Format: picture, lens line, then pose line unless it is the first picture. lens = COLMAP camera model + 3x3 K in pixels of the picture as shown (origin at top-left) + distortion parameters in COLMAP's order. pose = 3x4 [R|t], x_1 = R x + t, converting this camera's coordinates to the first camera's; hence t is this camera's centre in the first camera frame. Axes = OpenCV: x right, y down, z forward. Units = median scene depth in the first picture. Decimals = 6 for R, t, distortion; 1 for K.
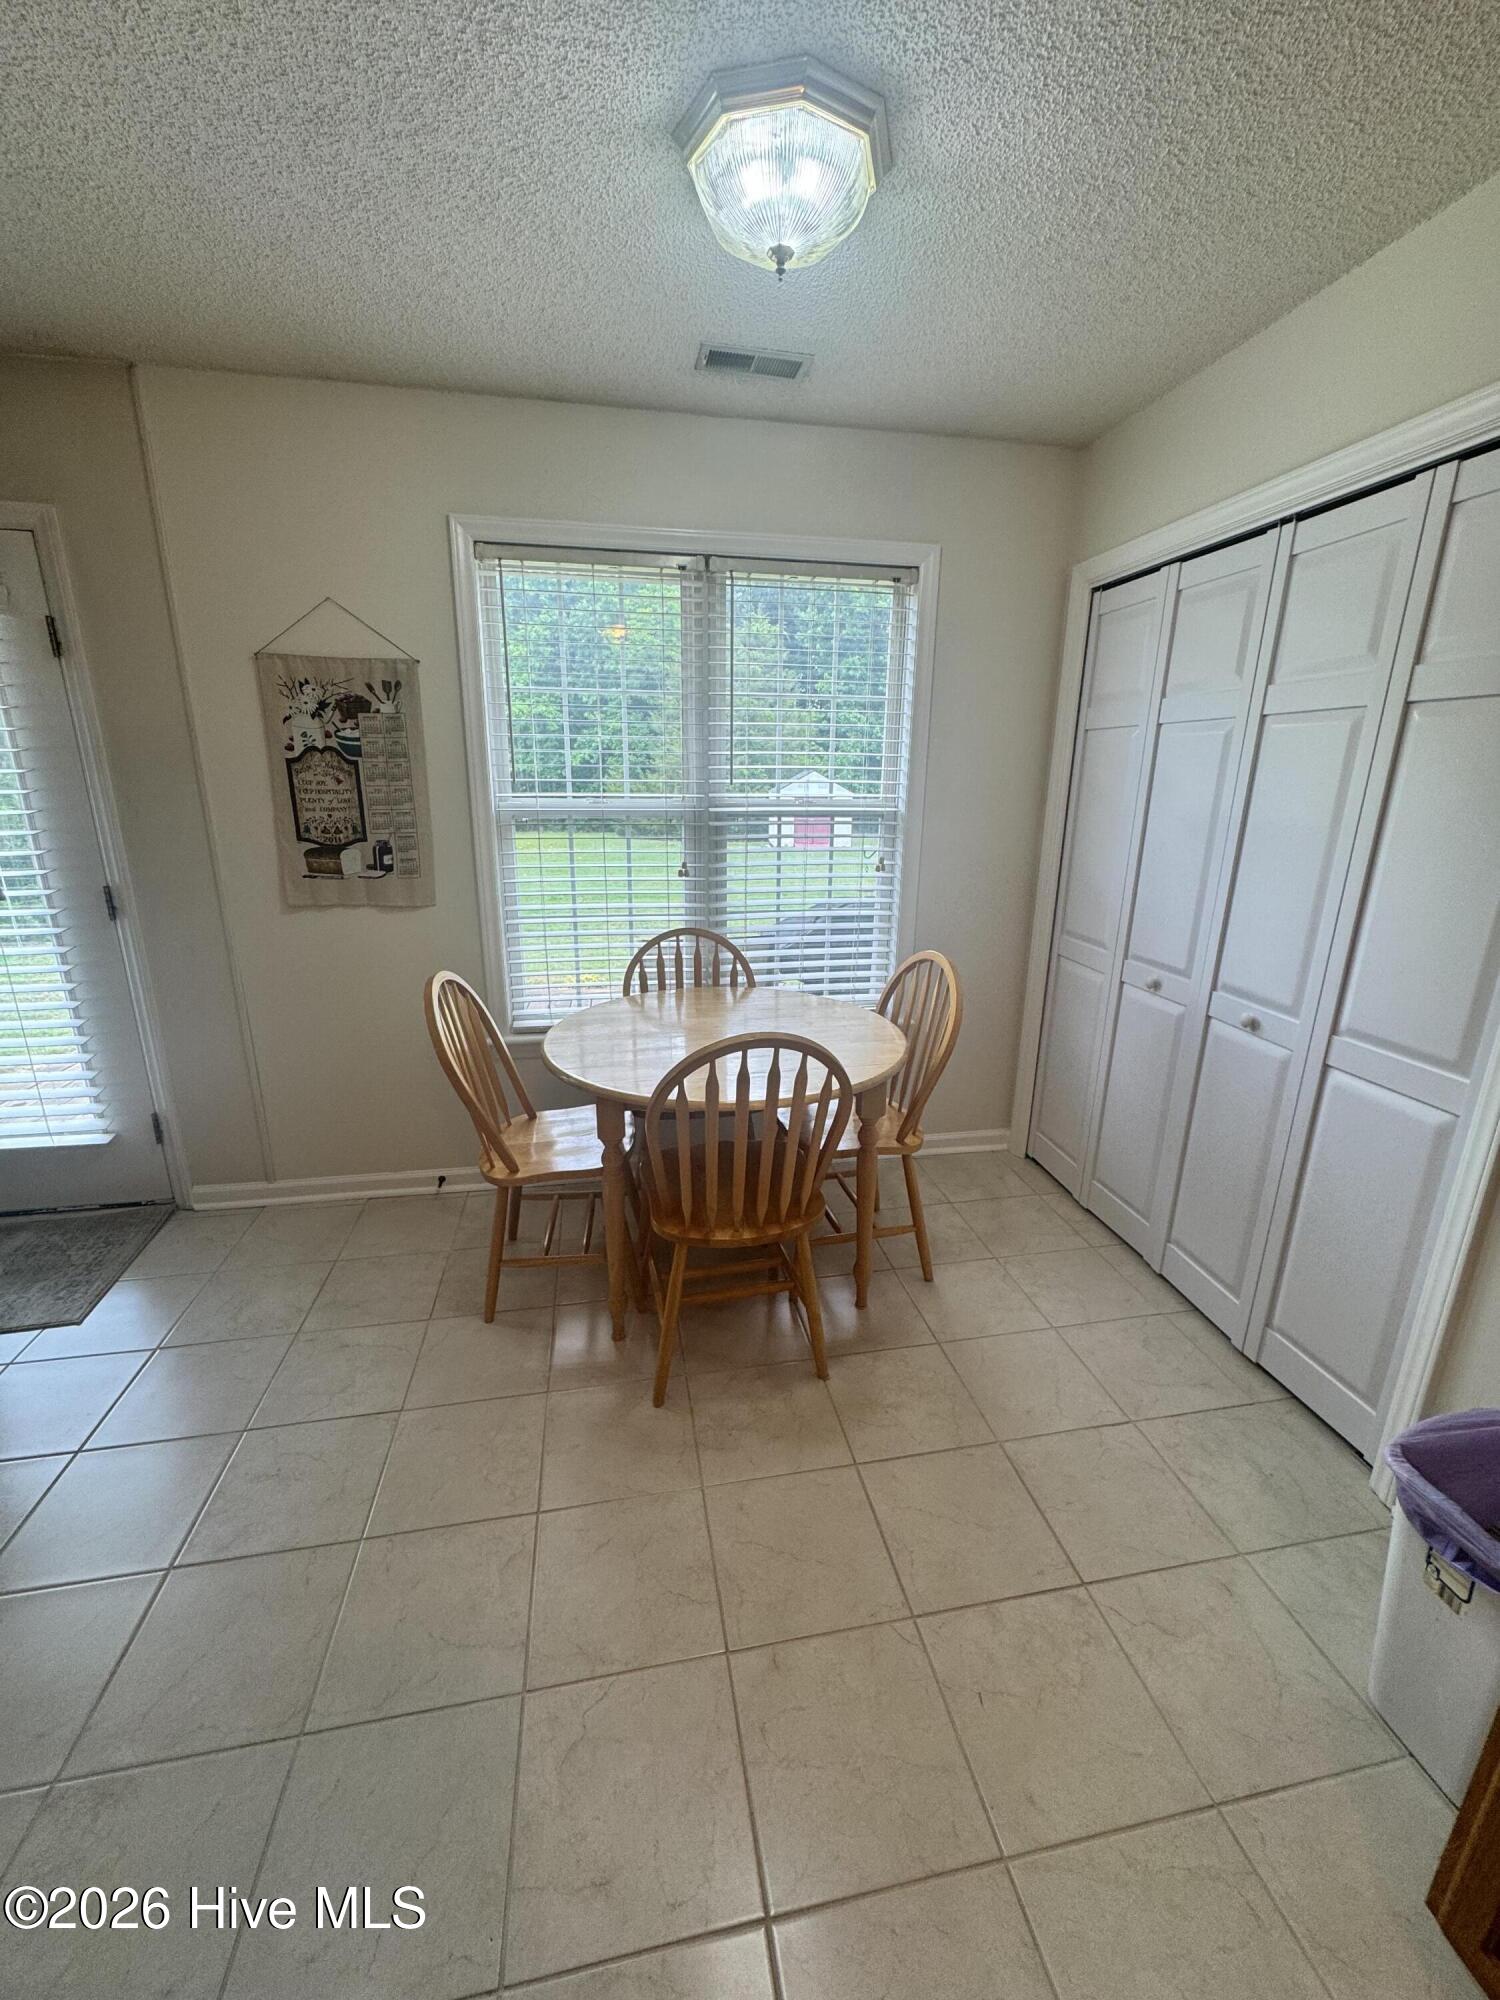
lens RADIAL K [[798.3, 0, 747.5], [0, 798.3, 1004.9], [0, 0, 1]] dist [-0.002473, -0.000181]
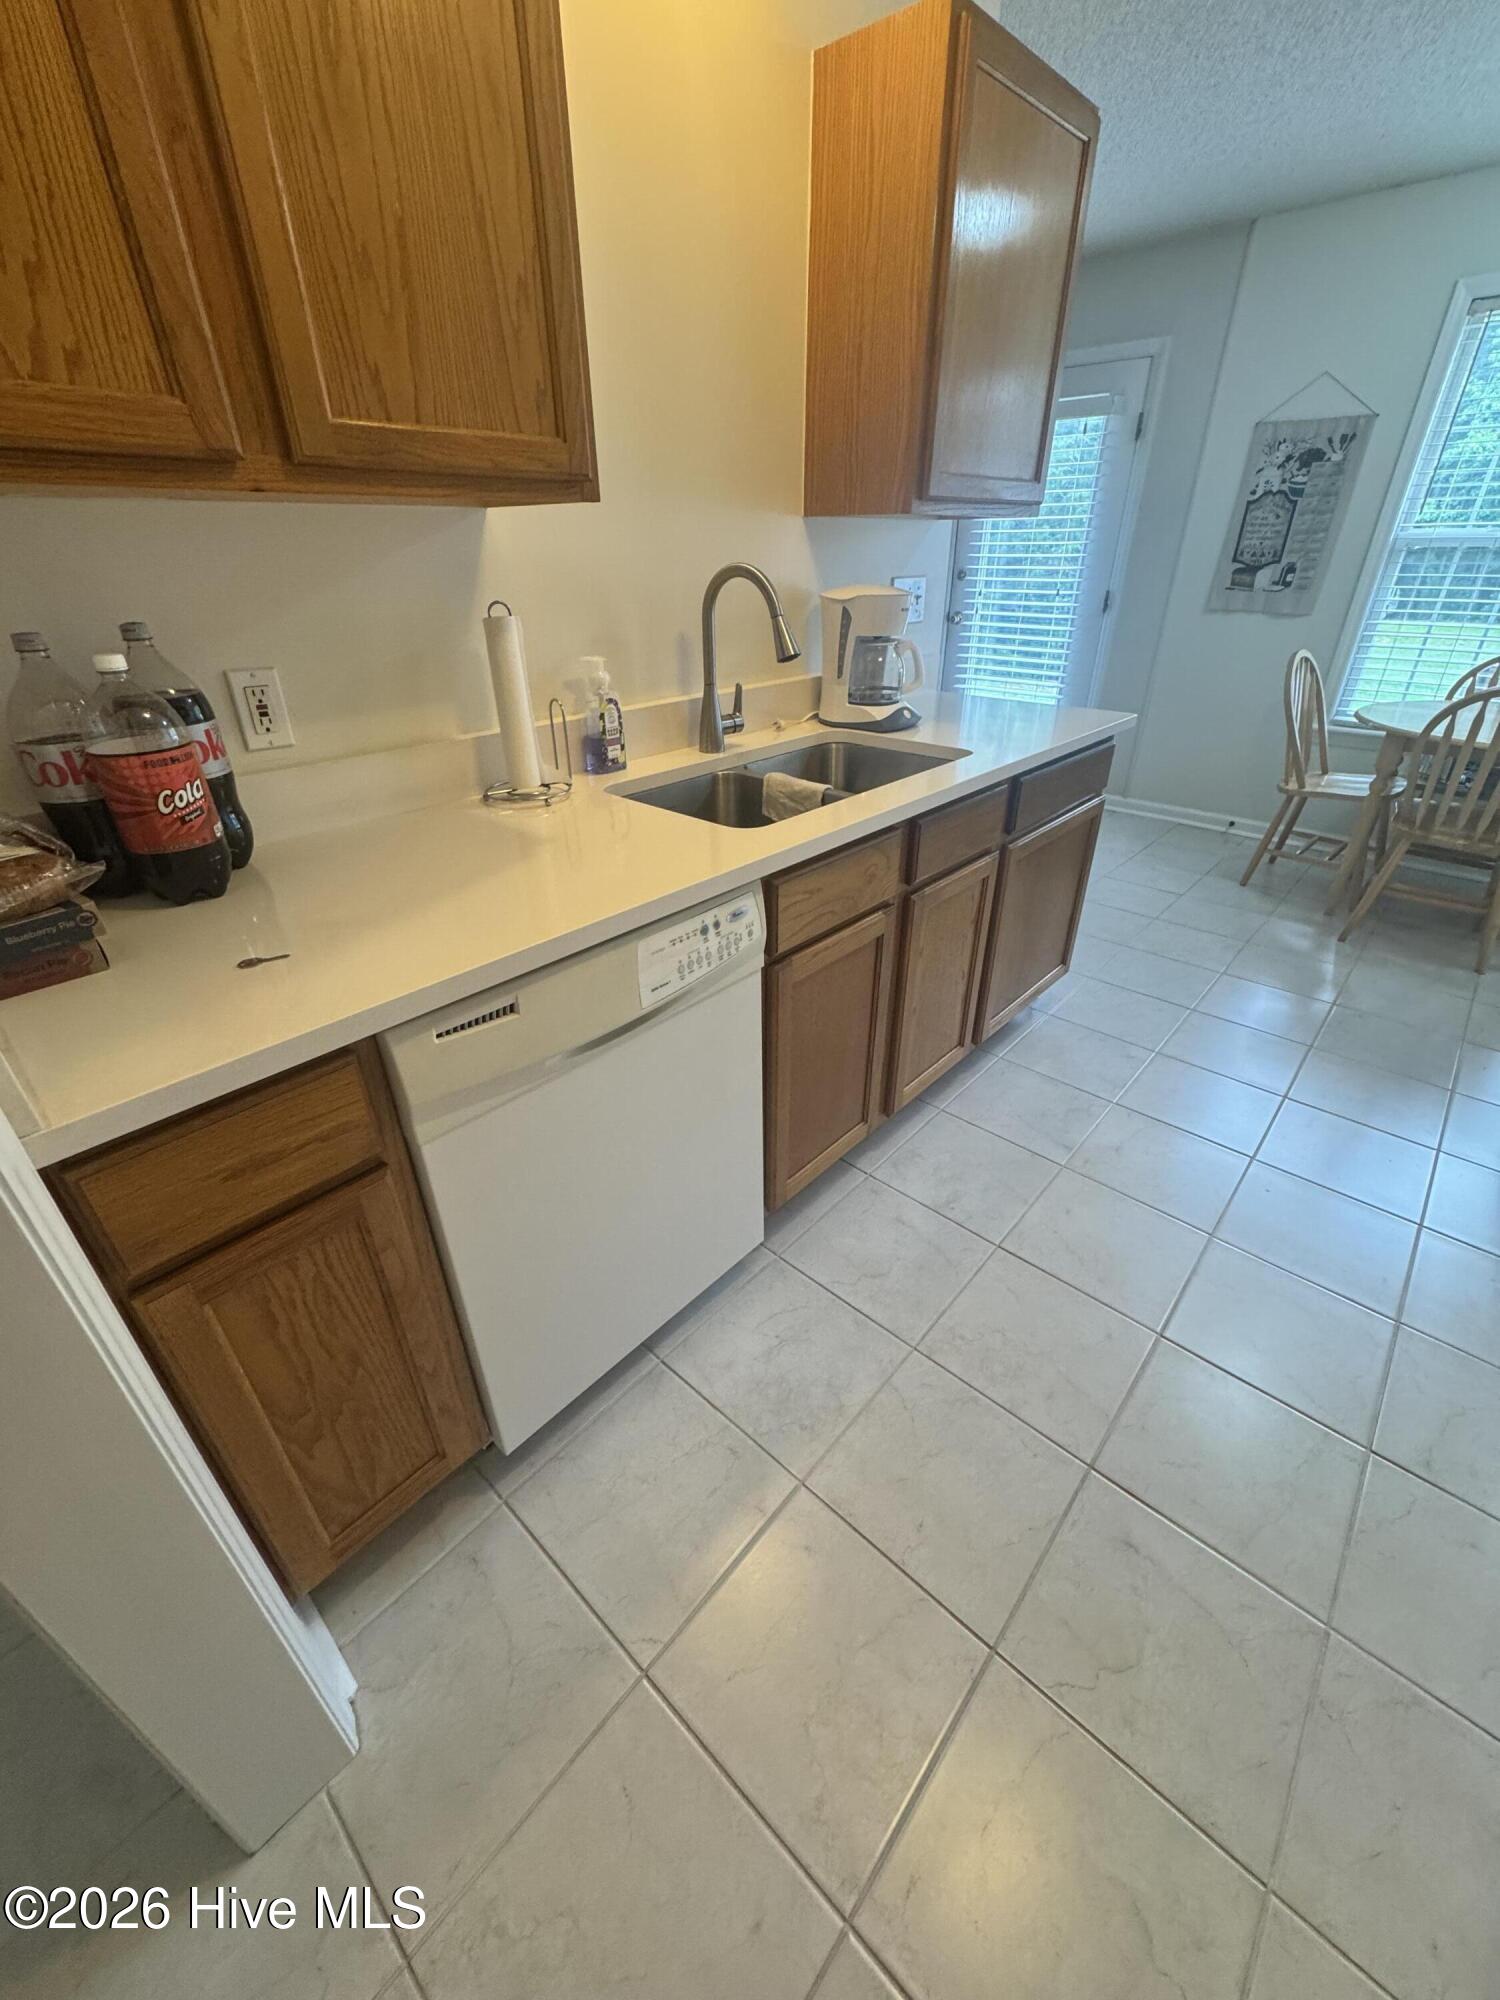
lens RADIAL K [[798.3, 0, 751.0], [0, 798.3, 1003.0], [0, 0, 1]] dist [-0.002473, -0.000181]
pose [[0.607921, 0.381619, -0.696275, 0.256201], [-0.205975, 0.922700, 0.325882, 0.263914], [0.766816, -0.054695, 0.639532, -0.720436]]
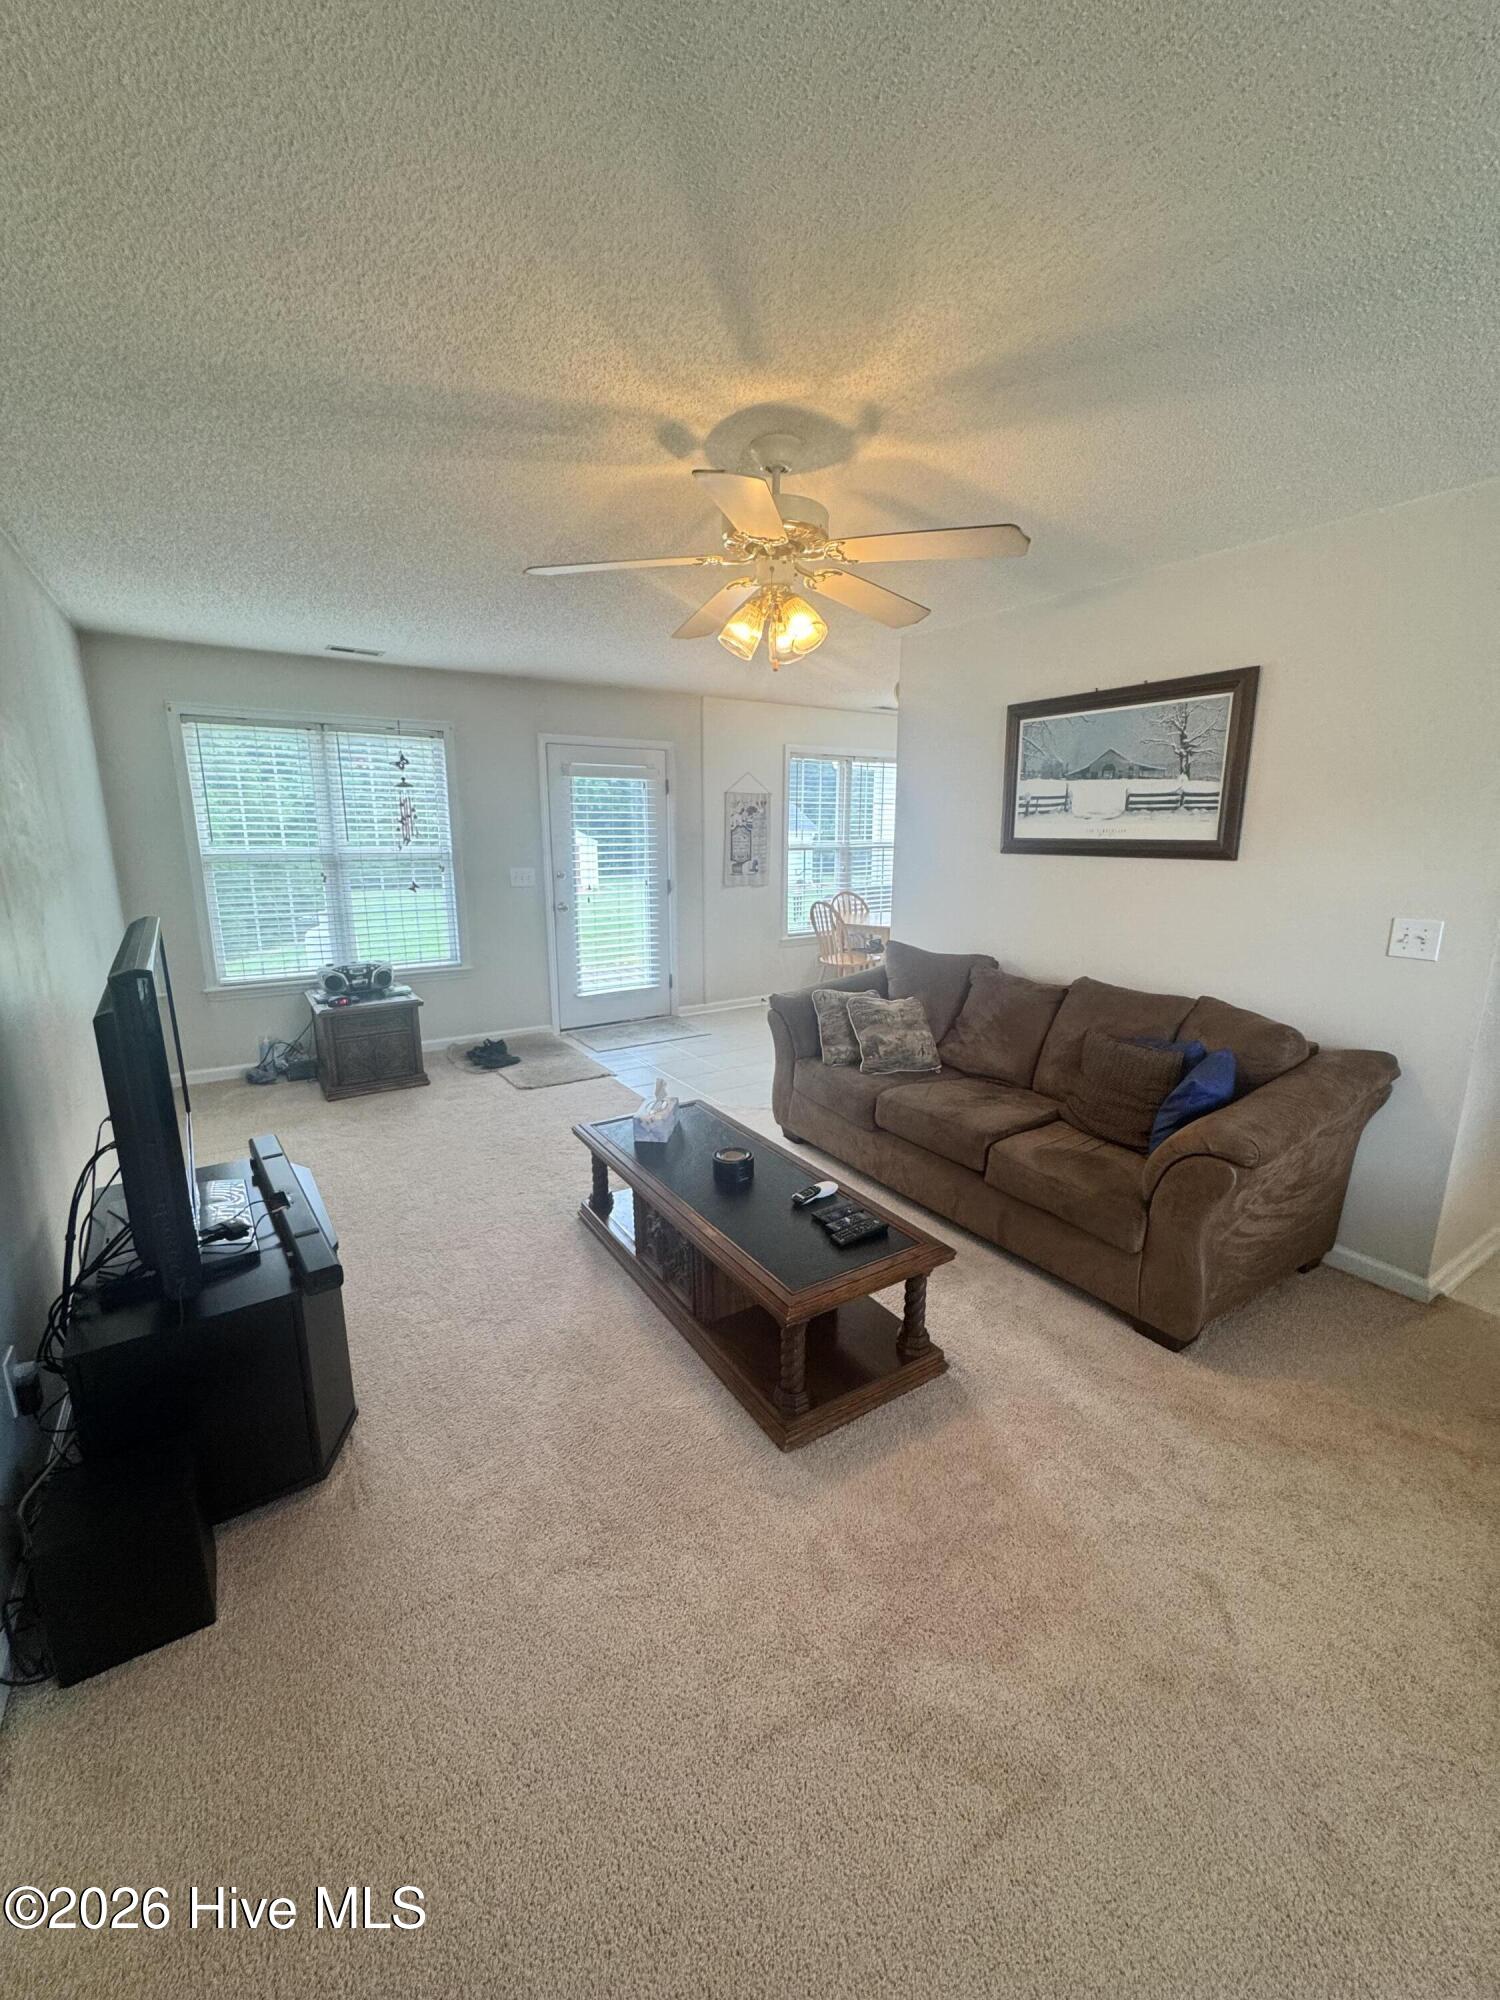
lens RADIAL K [[798.3, 0, 746.7], [0, 798.3, 998.1], [0, 0, 1]] dist [-0.002473, -0.000181]
pose [[0.923677, -0.090736, 0.372275, -1.536976], [0.114303, 0.992571, -0.041680, 0.357345], [-0.365728, 0.081051, 0.927186, -1.410090]]
